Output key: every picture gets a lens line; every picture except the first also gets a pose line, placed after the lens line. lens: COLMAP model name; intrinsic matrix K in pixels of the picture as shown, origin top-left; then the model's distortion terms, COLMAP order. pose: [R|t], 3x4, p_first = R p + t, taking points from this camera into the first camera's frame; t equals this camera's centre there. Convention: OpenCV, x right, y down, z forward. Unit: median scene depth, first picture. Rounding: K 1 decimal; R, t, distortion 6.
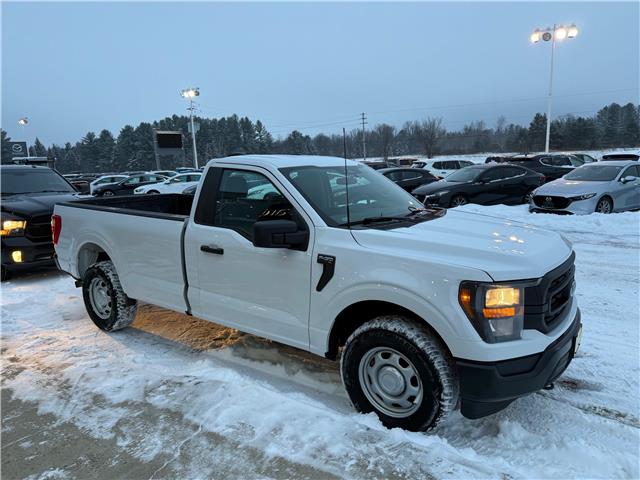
lens RADIAL K [[450.0, 0, 321.7], [0, 450.0, 240.3], [0, 0, 1]] dist [0.047940, -0.061091]
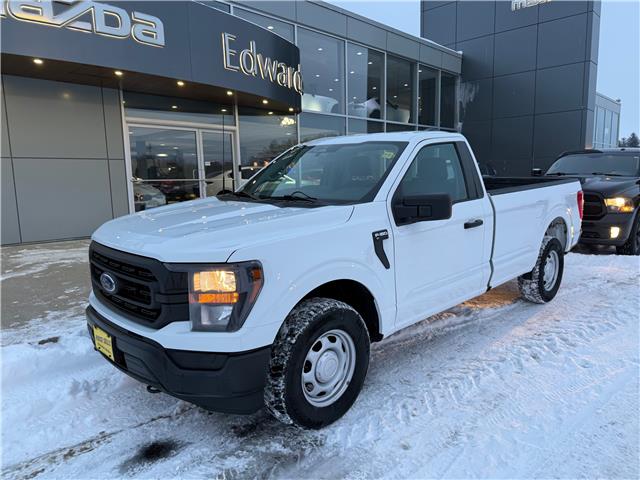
lens RADIAL K [[450.0, 0, 327.9], [0, 450.0, 246.6], [0, 0, 1]] dist [0.047940, -0.061091]
pose [[-0.156420, 0.193671, -0.968516, 1.142170], [-0.151842, 0.964215, 0.217334, -0.185442], [0.975949, 0.181057, -0.121415, 1.304798]]
